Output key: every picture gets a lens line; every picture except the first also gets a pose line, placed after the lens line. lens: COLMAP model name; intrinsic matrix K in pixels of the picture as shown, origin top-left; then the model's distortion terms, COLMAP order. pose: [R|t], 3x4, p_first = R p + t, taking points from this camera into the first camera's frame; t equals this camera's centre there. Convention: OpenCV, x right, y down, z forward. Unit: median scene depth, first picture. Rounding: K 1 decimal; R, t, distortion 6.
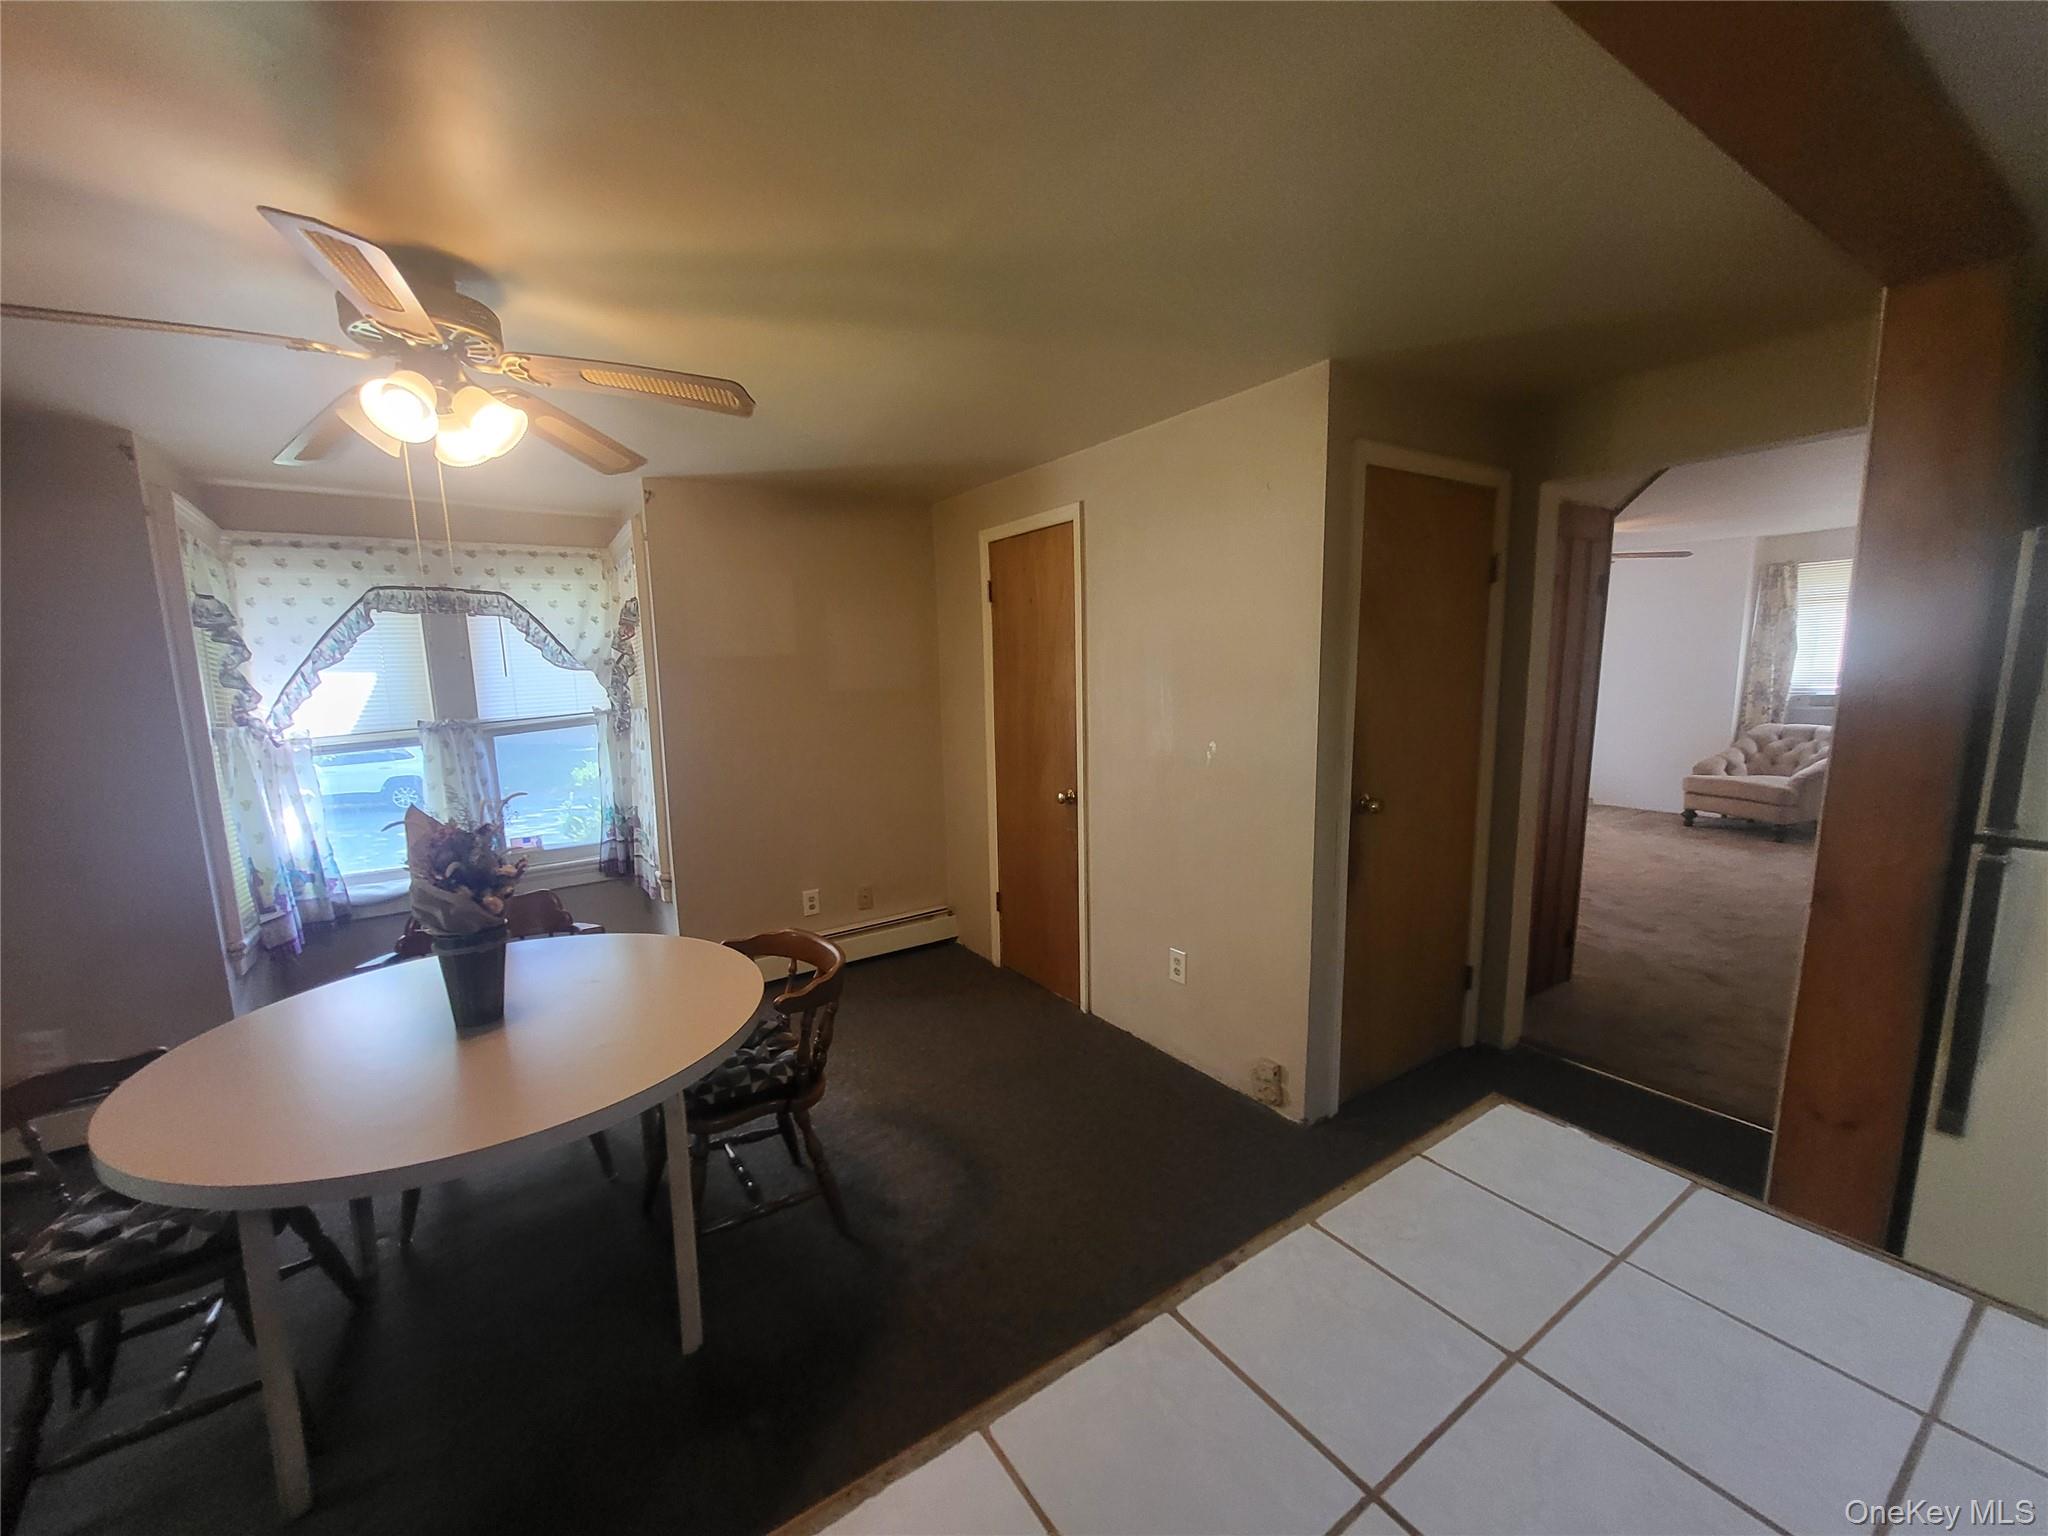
lens RADIAL K [[799.5, 0, 991.2], [0, 799.5, 774.6], [0, 0, 1]] dist [0.000130, -0.000006]
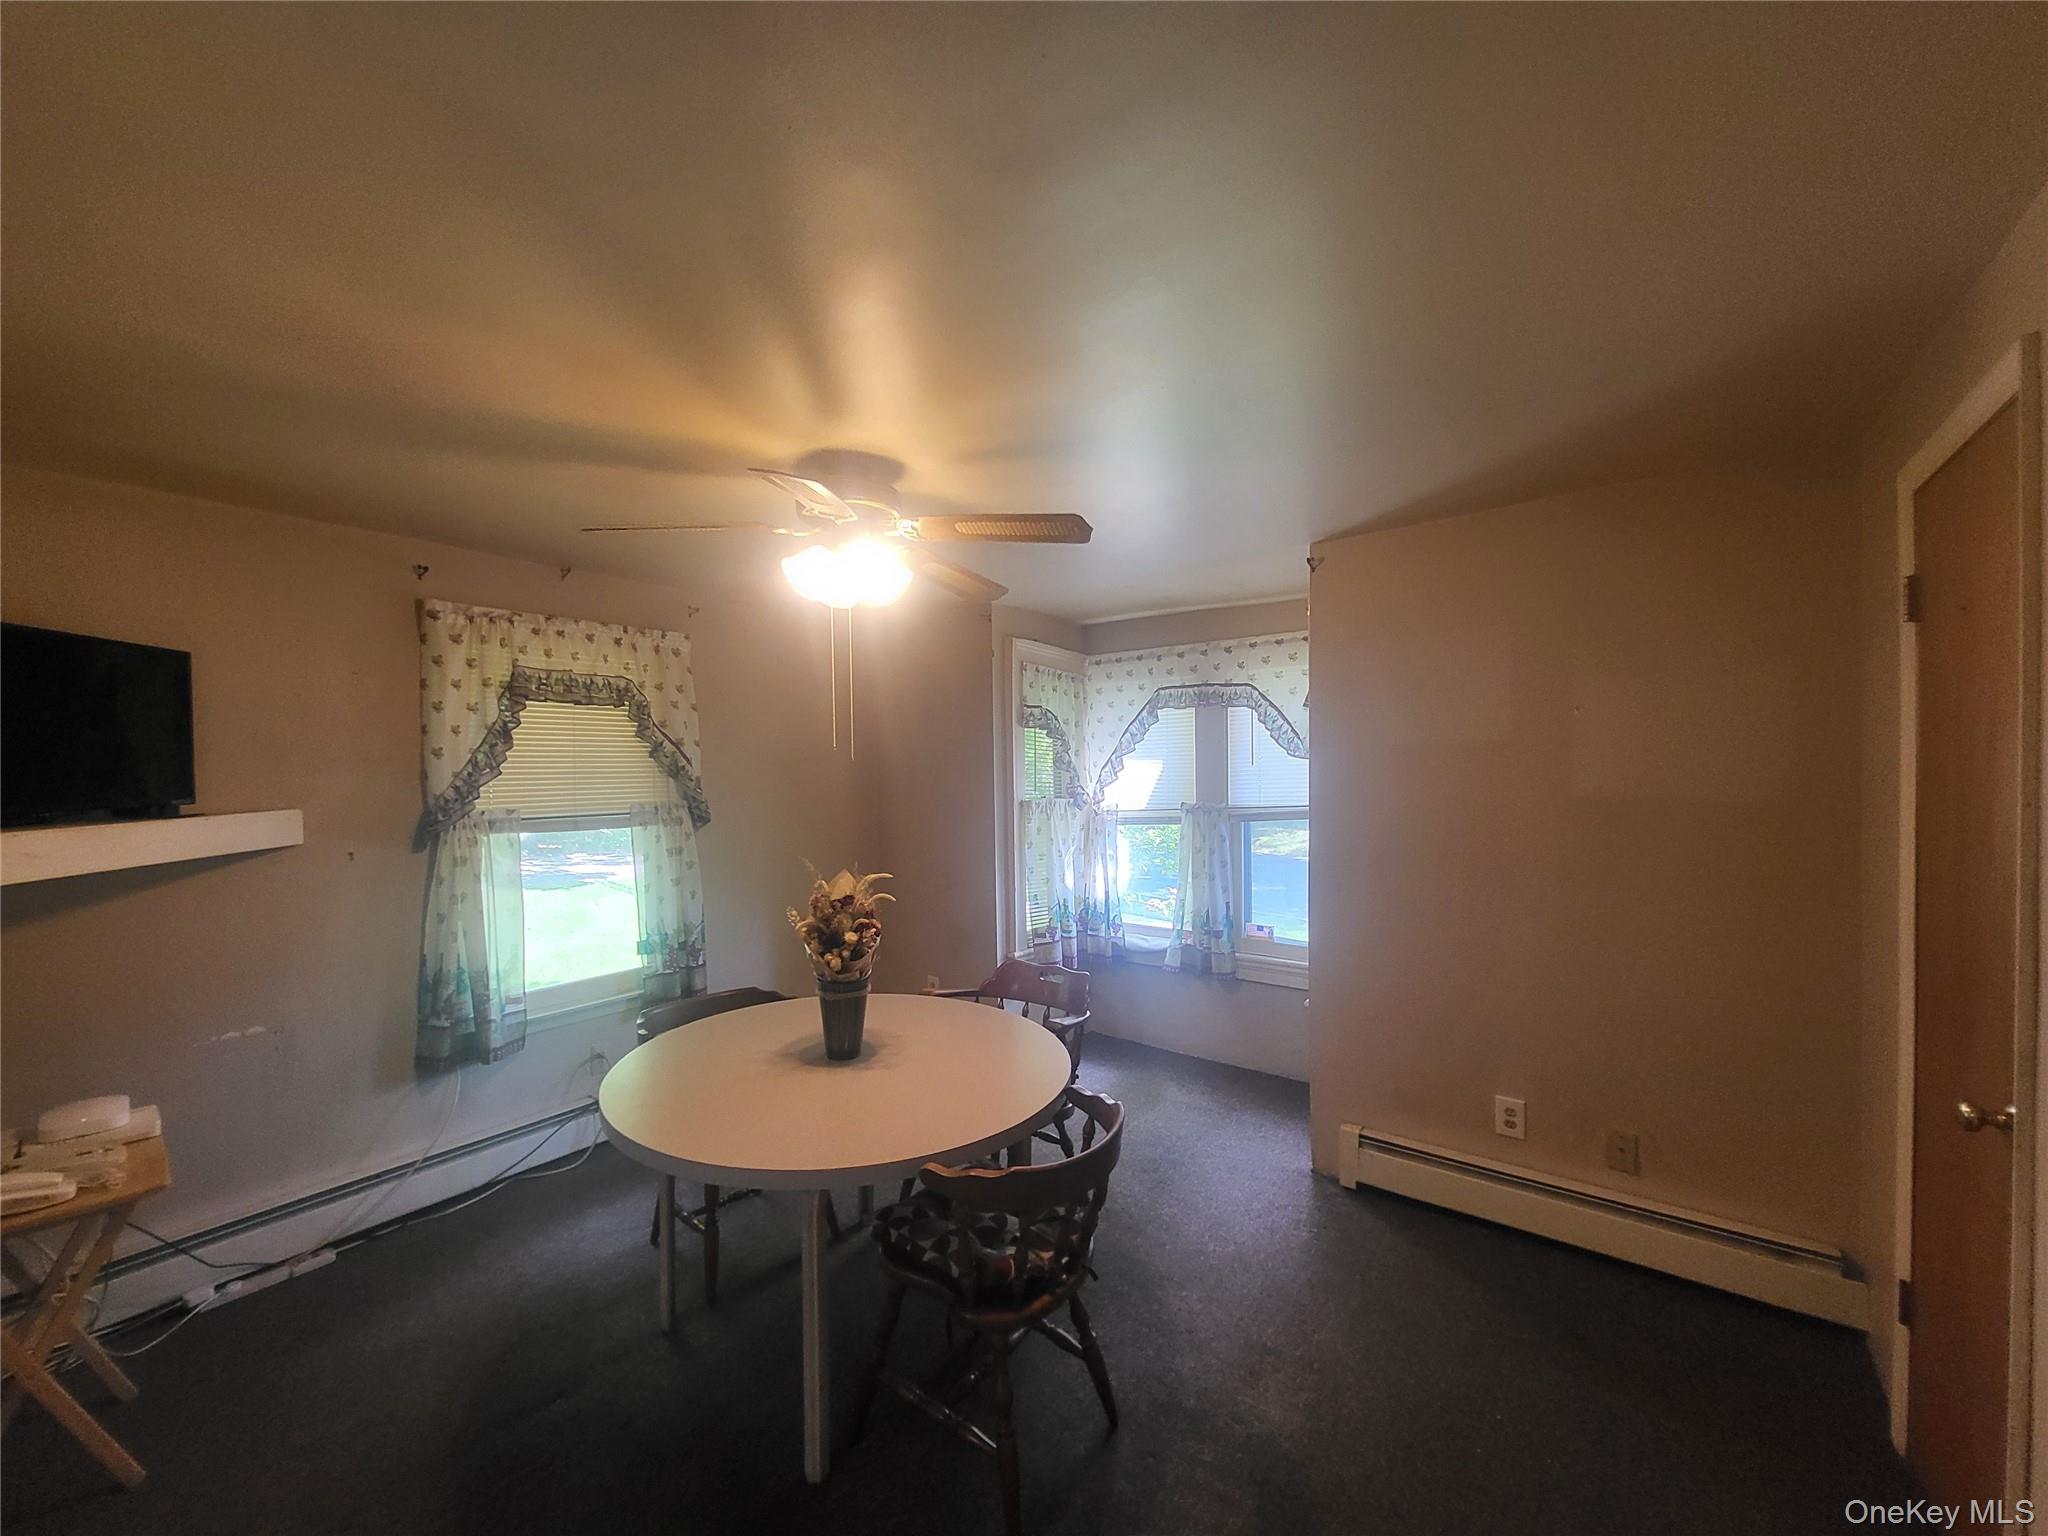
lens RADIAL K [[797.4, 0, 990.2], [0, 797.4, 776.9], [0, 0, 1]] dist [0.001225, 0.000354]
pose [[0.309695, 0.035700, -0.950166, 0.266984], [-0.123619, 0.992325, -0.003008, -0.064603], [0.942766, 0.118390, 0.311731, 0.383229]]
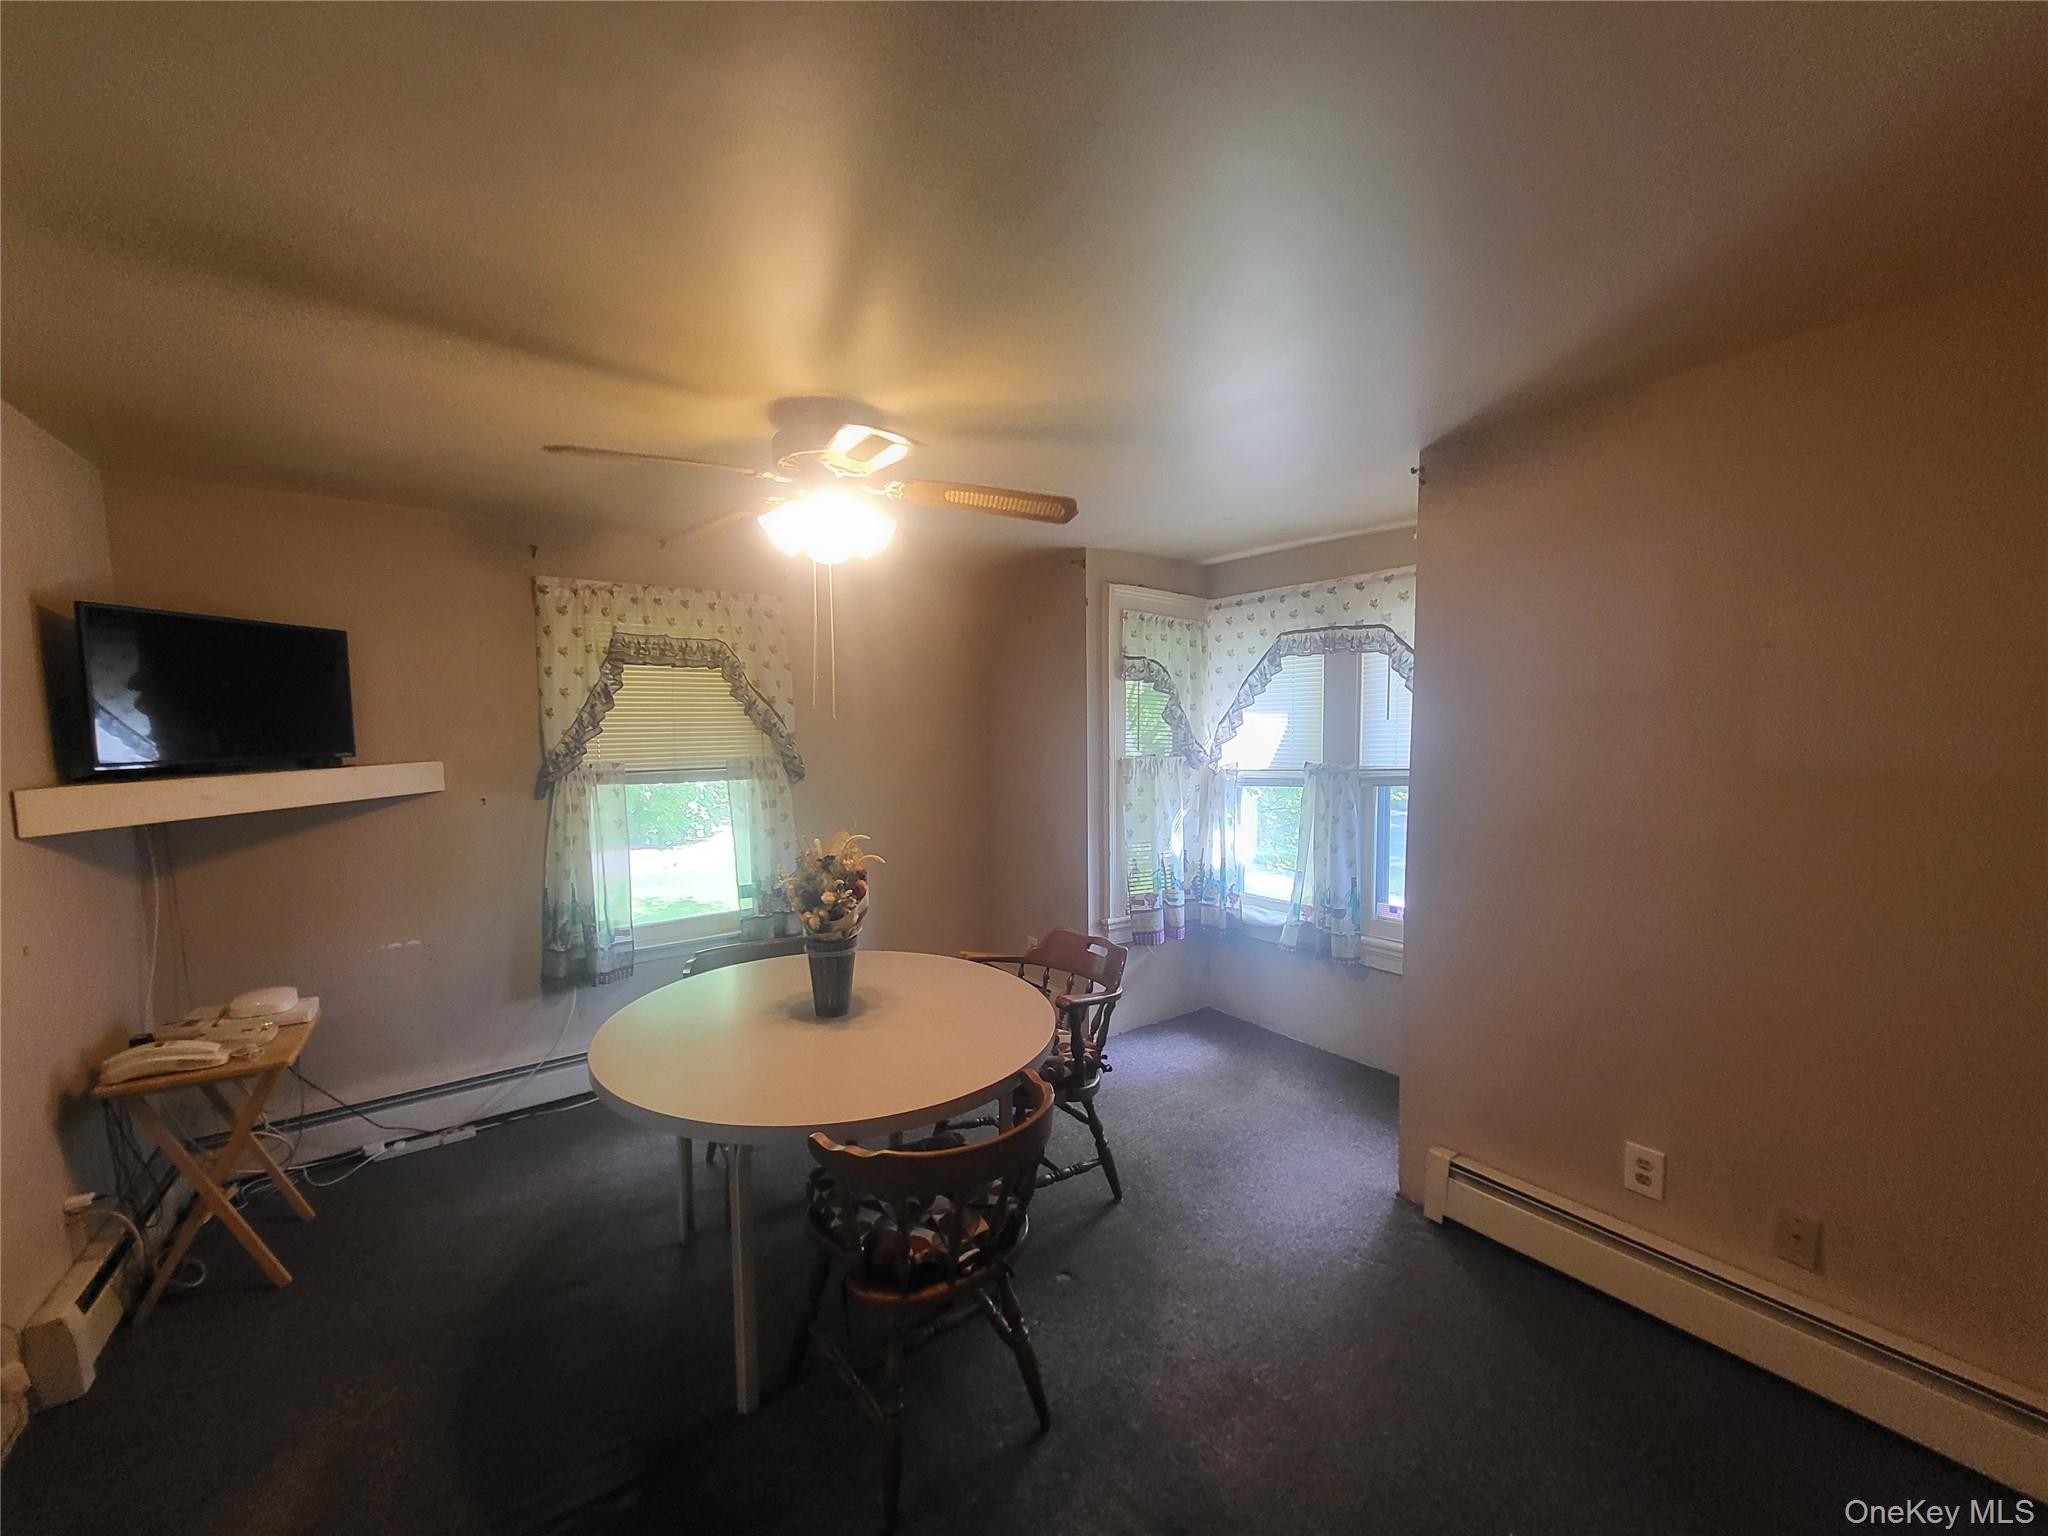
lens RADIAL K [[799.5, 0, 991.2], [0, 799.5, 774.6], [0, 0, 1]] dist [0.000130, -0.000006]
pose [[0.033669, 0.091822, -0.995206, 0.263009], [-0.120628, 0.988864, 0.087156, -0.090599], [0.992127, 0.117115, 0.044370, 0.559659]]
